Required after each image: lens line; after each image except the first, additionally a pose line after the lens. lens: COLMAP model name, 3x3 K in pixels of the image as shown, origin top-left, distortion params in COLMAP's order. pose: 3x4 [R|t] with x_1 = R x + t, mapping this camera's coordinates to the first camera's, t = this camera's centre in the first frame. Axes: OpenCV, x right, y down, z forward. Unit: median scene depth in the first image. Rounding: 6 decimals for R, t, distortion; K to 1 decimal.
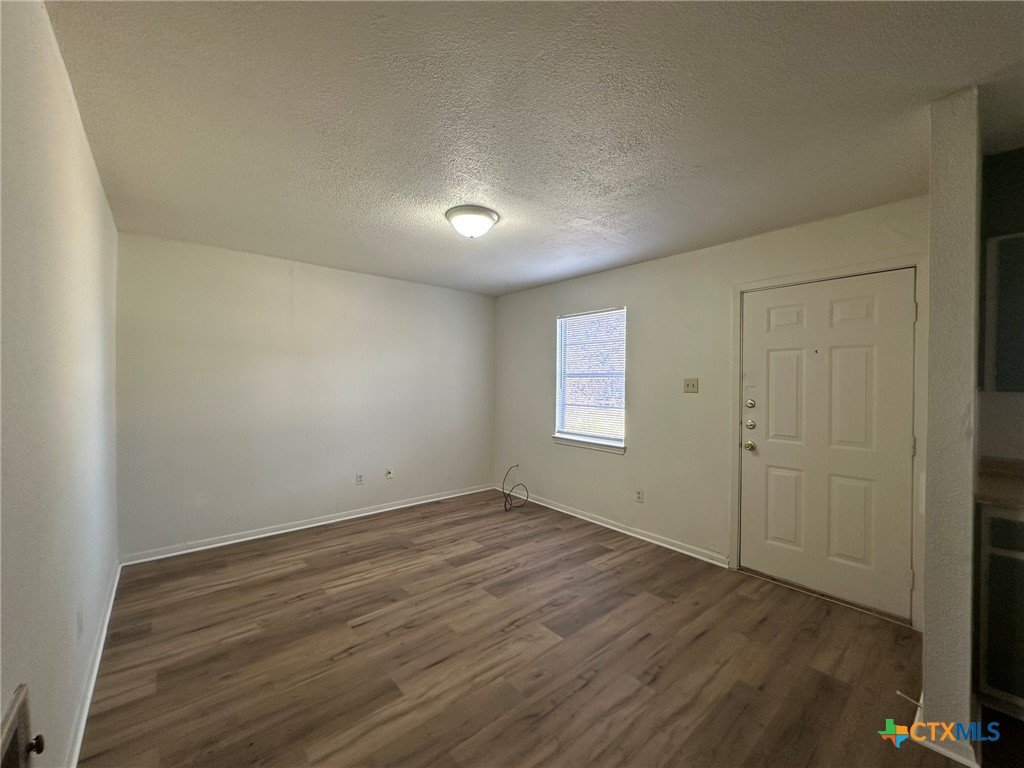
lens RADIAL K [[408.8, 0, 512.0], [0, 408.8, 384.0], [0, 0, 1]] dist [-0.000353, 0.000370]
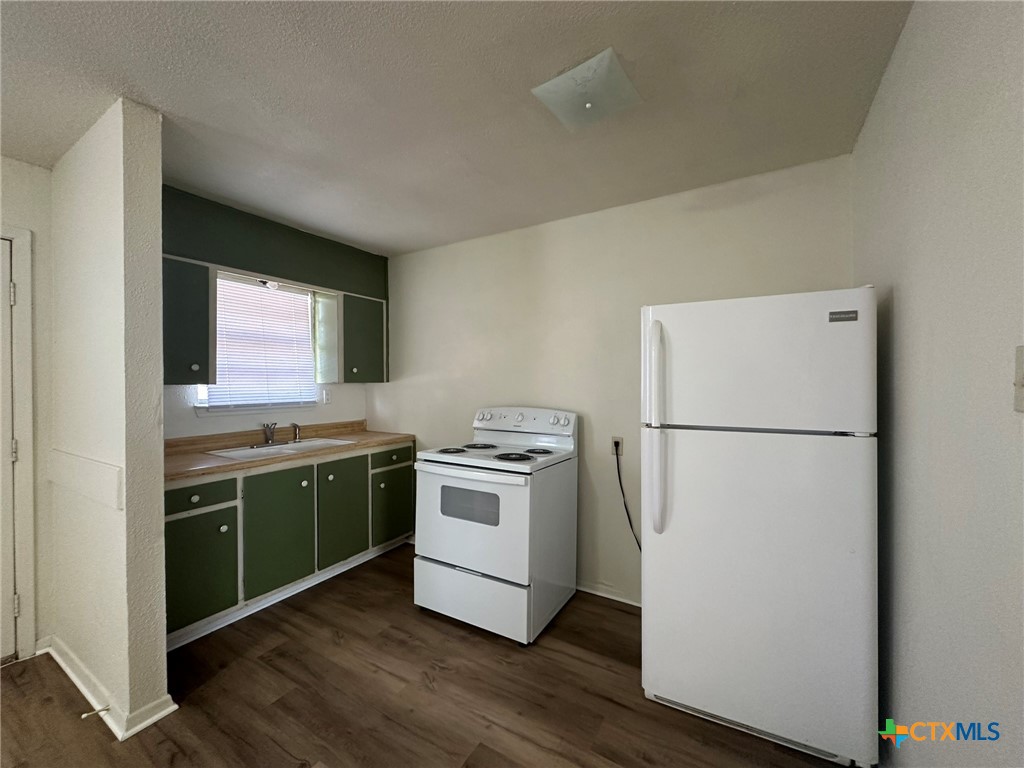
lens RADIAL K [[408.8, 0, 512.0], [0, 408.8, 384.0], [0, 0, 1]] dist [-0.000353, 0.000370]
pose [[-0.322800, -0.016932, 0.946316, -0.134691], [-0.001223, 0.999847, 0.017473, -0.002229], [-0.946466, 0.004483, -0.322771, 0.238615]]
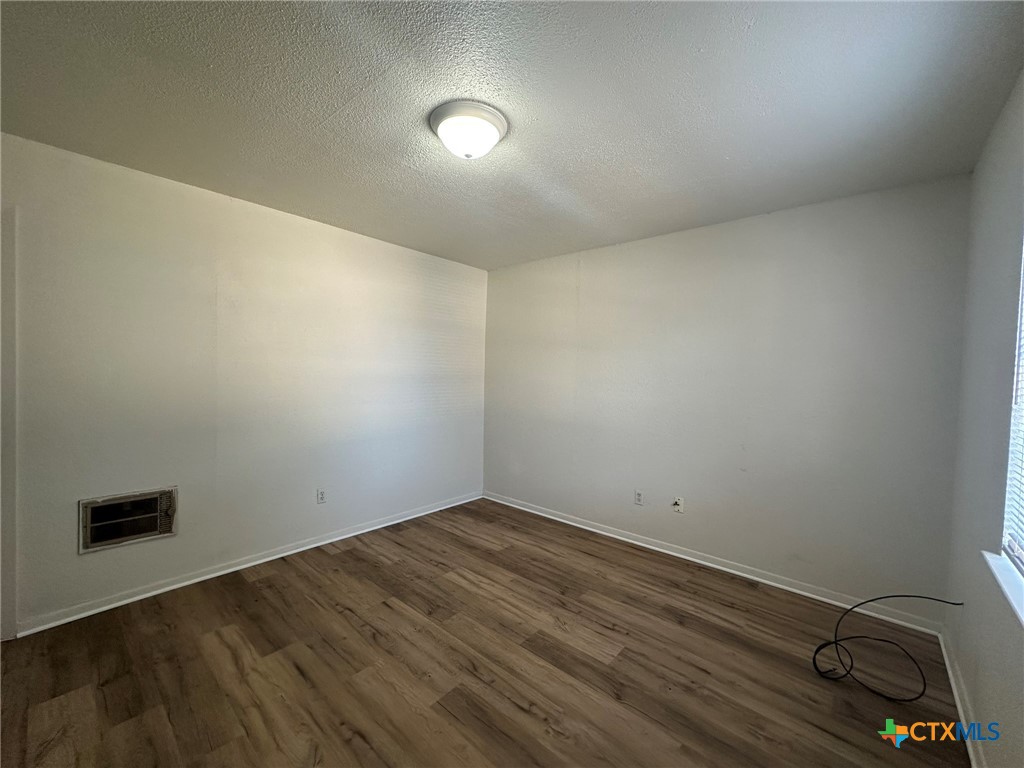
lens RADIAL K [[408.8, 0, 512.0], [0, 408.8, 384.0], [0, 0, 1]] dist [-0.000353, 0.000370]
pose [[0.145650, 0.025069, -0.989019, 0.576061], [-0.024264, 0.999469, 0.021760, -0.003235], [0.989039, 0.020829, 0.146181, 0.961111]]
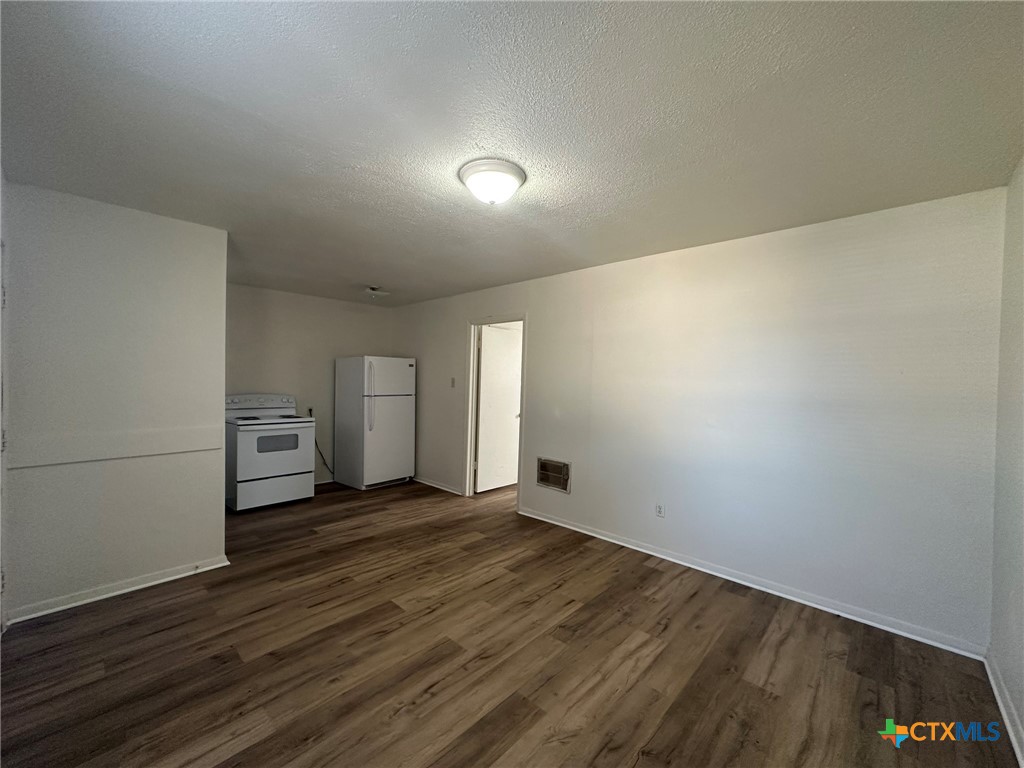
lens RADIAL K [[408.8, 0, 512.0], [0, 408.8, 384.0], [0, 0, 1]] dist [-0.000353, 0.000370]
pose [[-0.993081, -0.029011, -0.113789, -0.054820], [-0.030019, 0.999524, 0.007155, -0.016264], [0.113527, 0.010521, -0.993479, 1.755473]]
